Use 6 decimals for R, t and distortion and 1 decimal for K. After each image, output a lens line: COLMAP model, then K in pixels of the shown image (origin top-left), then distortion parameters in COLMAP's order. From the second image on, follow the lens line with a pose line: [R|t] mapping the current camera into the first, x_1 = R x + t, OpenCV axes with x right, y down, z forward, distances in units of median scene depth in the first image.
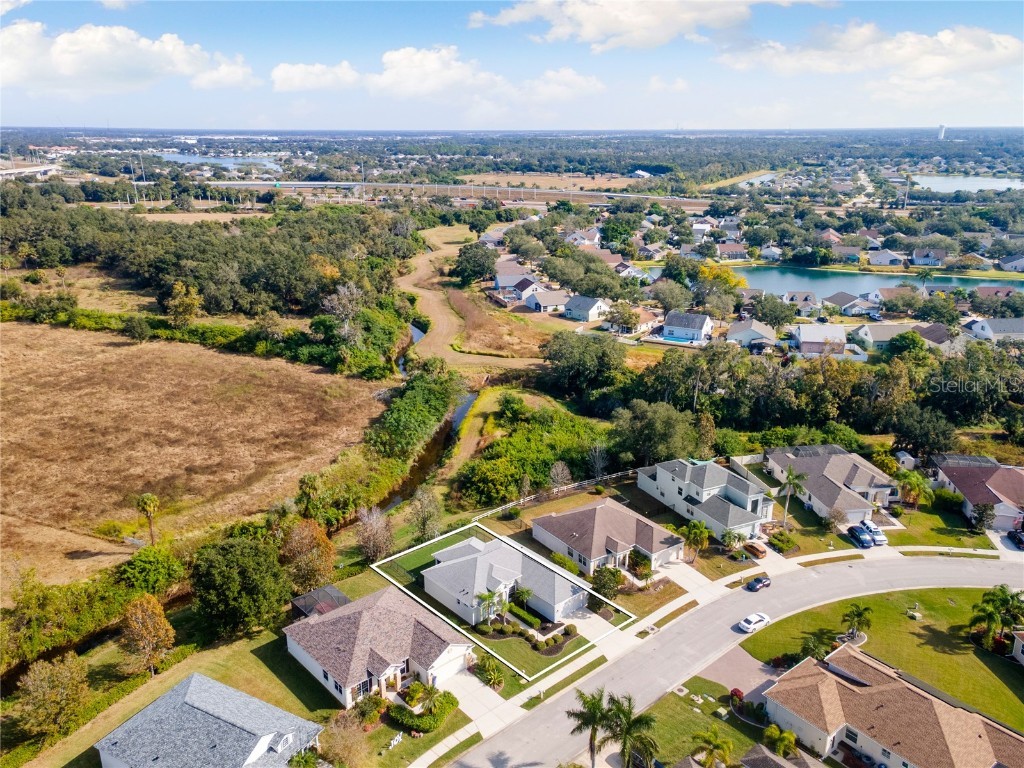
lens RADIAL K [[741.9, 0, 520.1], [0, 741.9, 385.6], [0, 0, 1]] dist [0.051924, 0.000753]
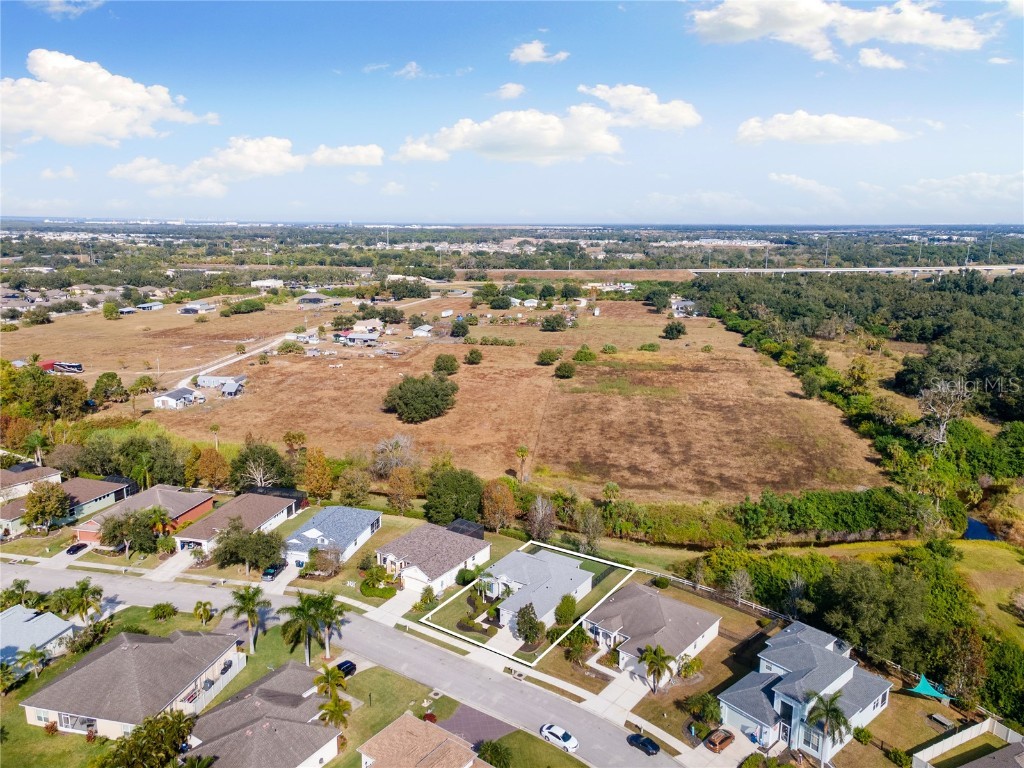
lens RADIAL K [[741.9, 0, 520.1], [0, 741.9, 385.6], [0, 0, 1]] dist [0.051924, 0.000753]
pose [[0.275483, 0.198998, -0.940483, 0.691349], [-0.309746, 0.944536, 0.109126, -0.101985], [0.910037, 0.261249, 0.321843, 0.377413]]
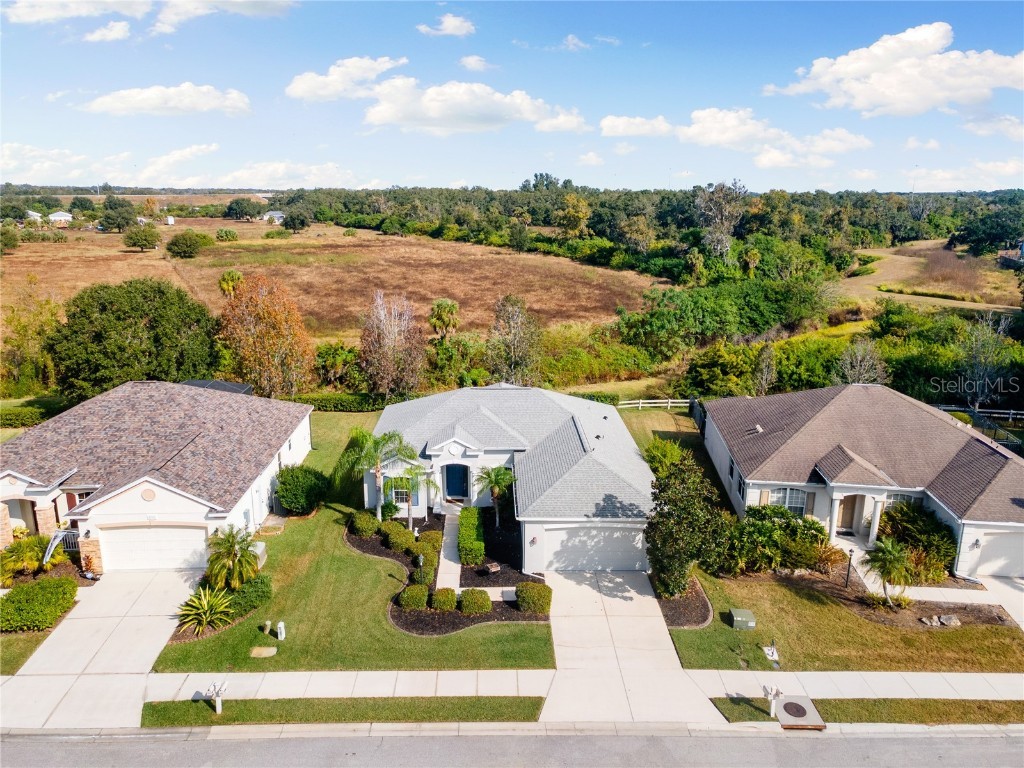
lens RADIAL K [[741.9, 0, 520.1], [0, 741.9, 385.6], [0, 0, 1]] dist [0.051924, 0.000753]
pose [[0.763122, 0.162620, -0.625460, 0.164748], [-0.199407, 0.979850, 0.011466, 0.151489], [0.614721, 0.115971, 0.780172, 0.475093]]
